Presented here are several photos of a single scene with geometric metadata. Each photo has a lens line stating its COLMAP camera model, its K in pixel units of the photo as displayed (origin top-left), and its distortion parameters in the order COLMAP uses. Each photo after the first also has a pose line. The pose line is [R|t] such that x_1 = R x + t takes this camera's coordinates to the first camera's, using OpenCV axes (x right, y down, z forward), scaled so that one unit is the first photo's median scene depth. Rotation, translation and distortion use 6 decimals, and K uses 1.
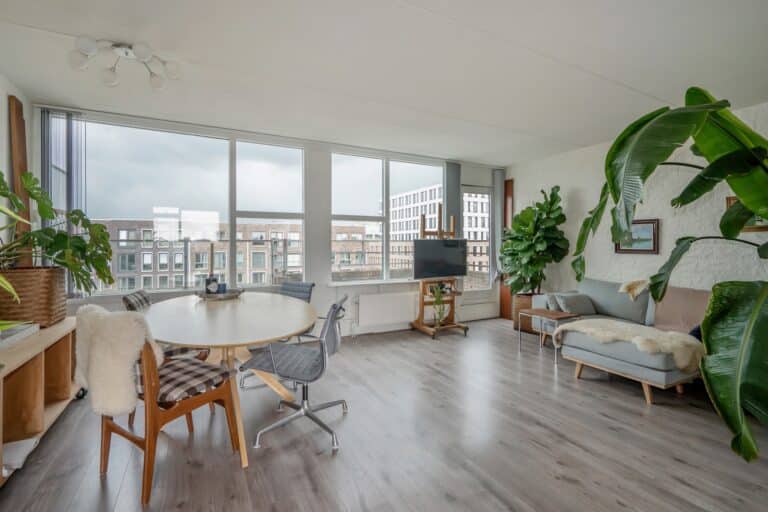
lens RADIAL K [[355.1, 0, 385.1], [0, 355.1, 252.8], [0, 0, 1]] dist [0.000396, 0.000082]
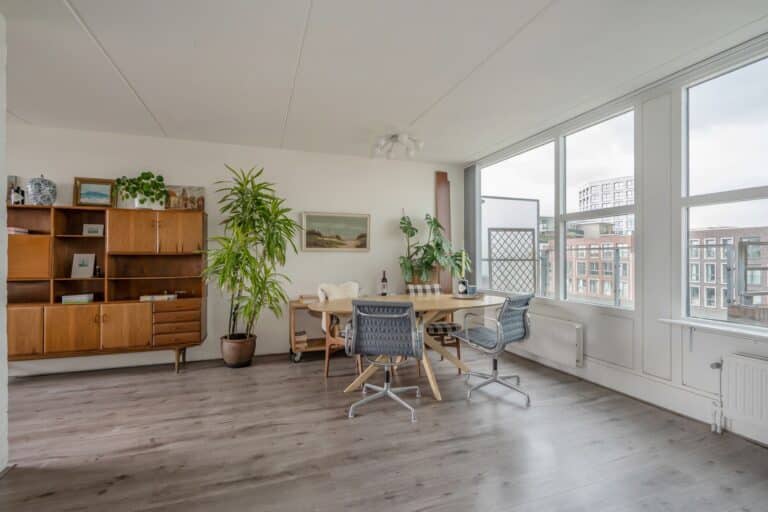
lens RADIAL K [[359.1, 0, 386.2], [0, 359.1, 260.8], [0, 0, 1]] dist [0.000765, 0.000333]
pose [[-0.147896, 0.015187, -0.988886, 0.591366], [-0.017786, 0.999680, 0.018013, -0.007168], [0.988843, 0.020252, -0.147578, 0.712158]]
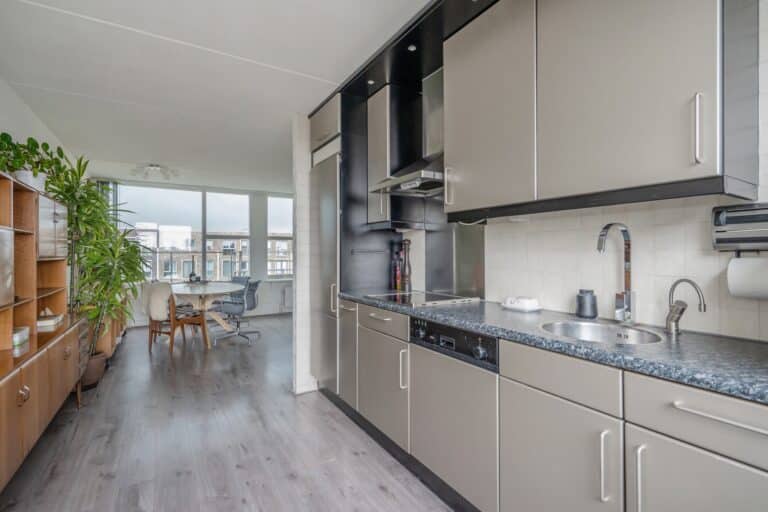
lens RADIAL K [[350.1, 0, 384.0], [0, 350.1, 256.0], [0, 0, 1]] dist [-0.055599, 0.000018]
pose [[0.997002, -0.007540, 0.077008, 0.286636], [0.008548, 0.999882, -0.012765, 0.005552], [-0.076903, 0.013385, 0.996949, -0.670007]]
